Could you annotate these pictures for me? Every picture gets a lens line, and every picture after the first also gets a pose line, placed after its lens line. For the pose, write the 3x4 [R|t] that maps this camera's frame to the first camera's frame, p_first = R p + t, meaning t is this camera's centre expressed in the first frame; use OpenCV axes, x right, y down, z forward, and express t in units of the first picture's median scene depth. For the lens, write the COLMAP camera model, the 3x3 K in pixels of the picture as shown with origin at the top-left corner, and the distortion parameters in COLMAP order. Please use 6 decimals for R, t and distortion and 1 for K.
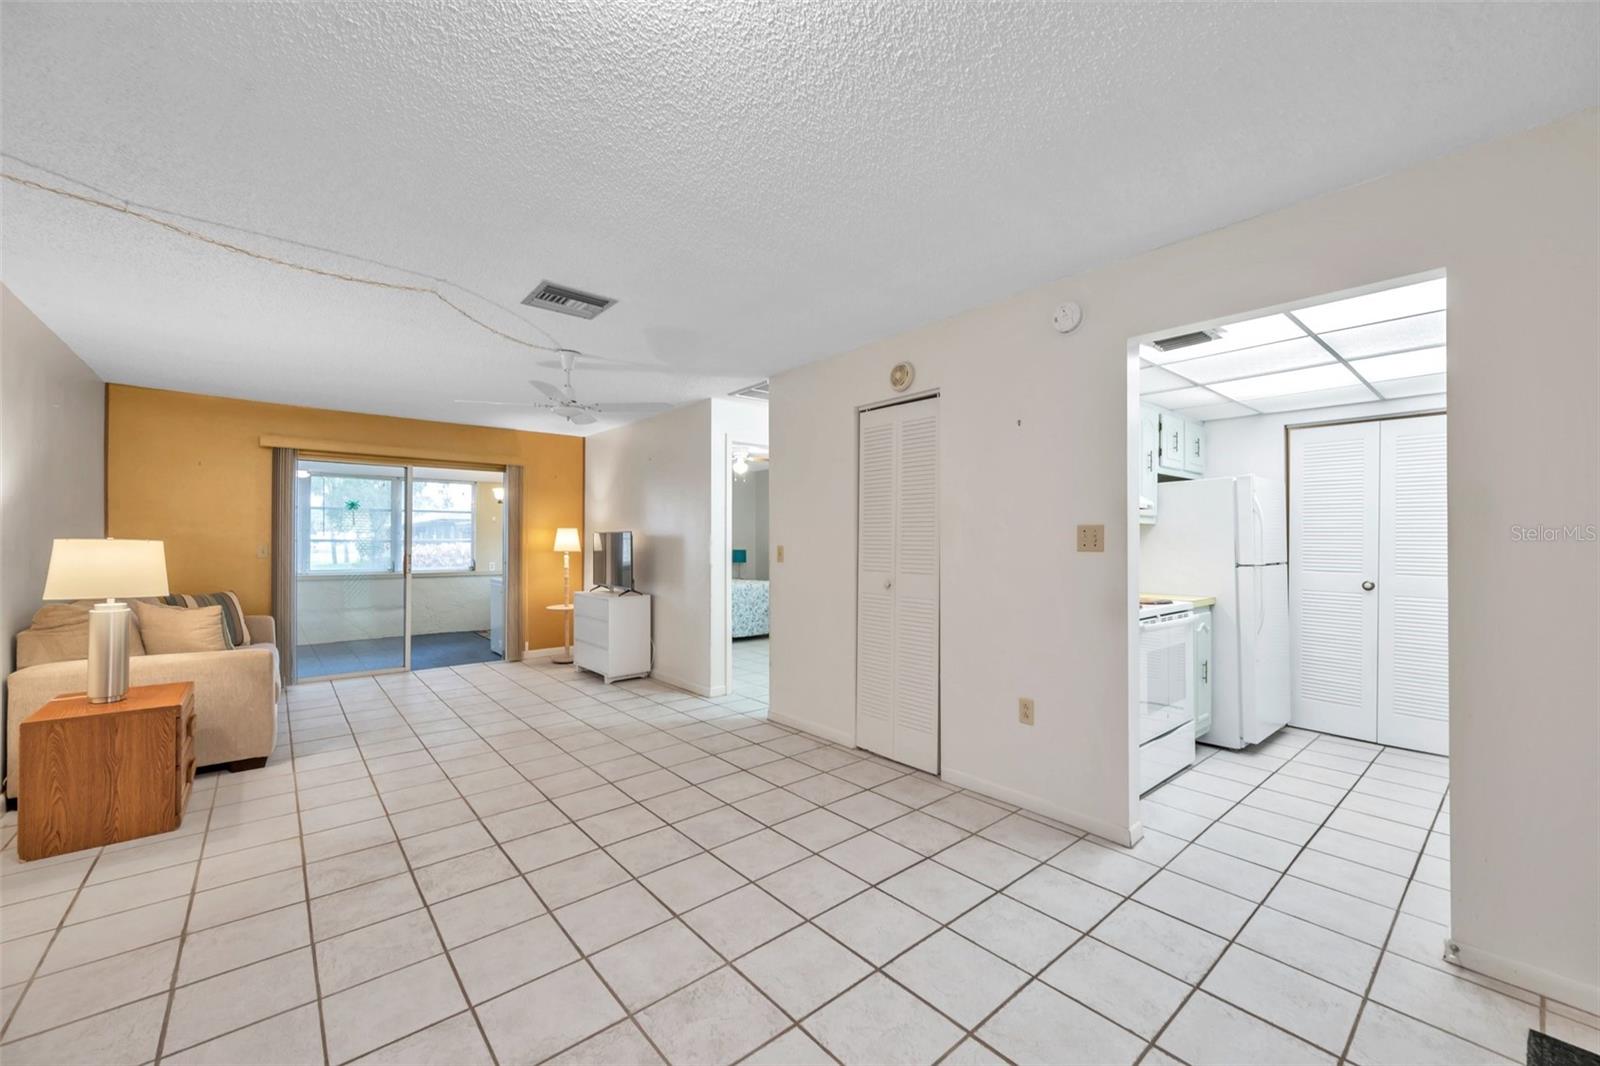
lens RADIAL K [[627.6, 0, 800.5], [0, 627.6, 538.5], [0, 0, 1]] dist [-0.001452, 0.000416]
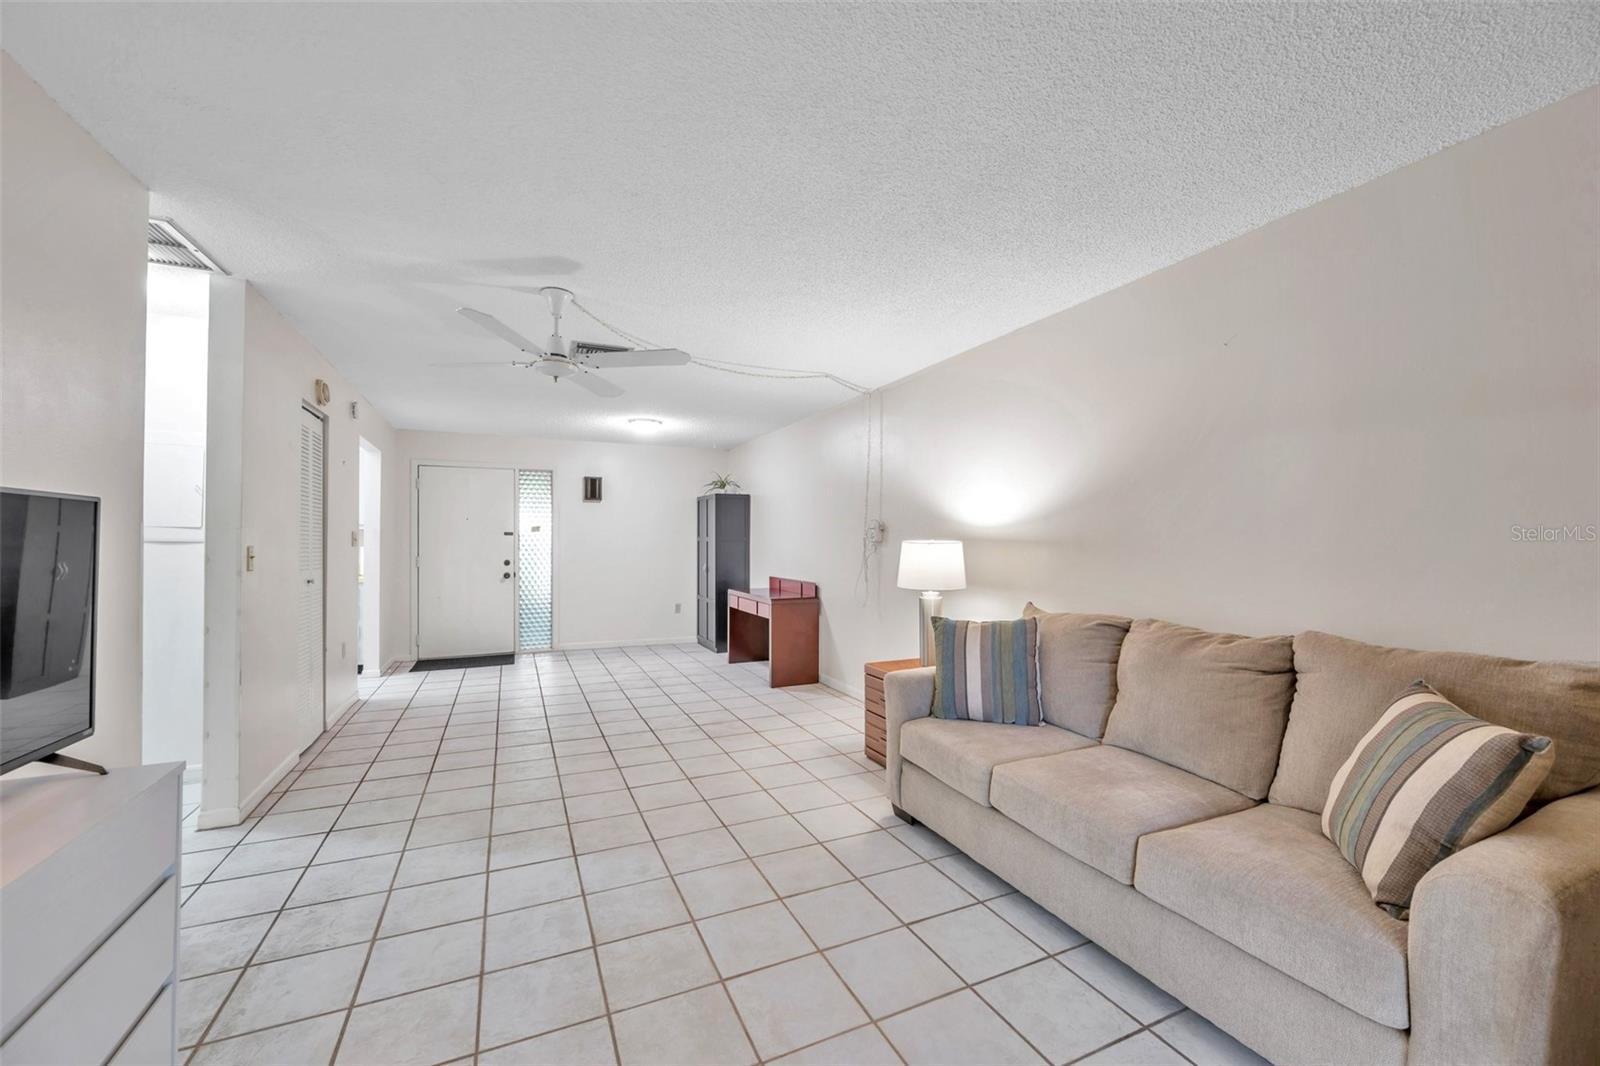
lens RADIAL K [[627.6, 0, 800.5], [0, 627.6, 538.5], [0, 0, 1]] dist [-0.001452, 0.000416]
pose [[-0.963710, -0.002006, 0.266945, -0.893199], [-0.005444, 0.999911, -0.012141, 0.009177], [-0.266897, -0.013153, -0.963635, 1.717608]]
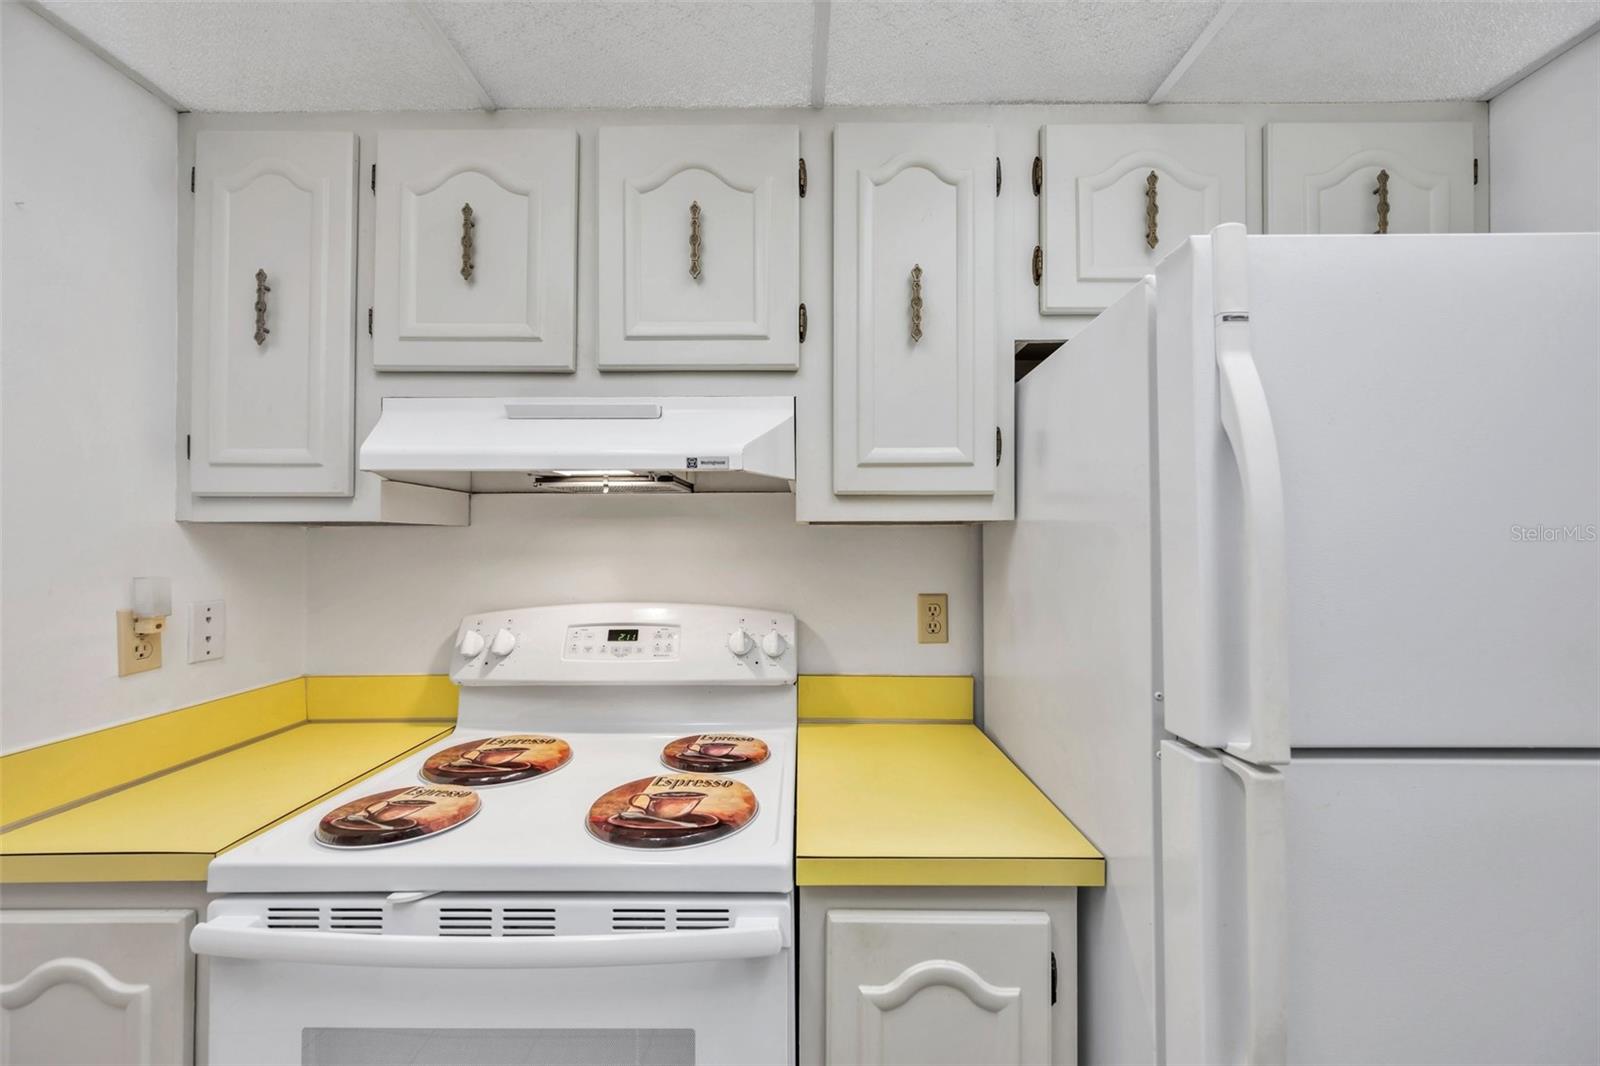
lens RADIAL K [[627.6, 0, 800.5], [0, 627.6, 538.5], [0, 0, 1]] dist [-0.001452, 0.000416]
pose [[0.761869, -0.006483, -0.647699, 0.732241], [0.005937, 0.999978, -0.003026, -0.015577], [0.647704, -0.001540, 0.761890, 0.778442]]
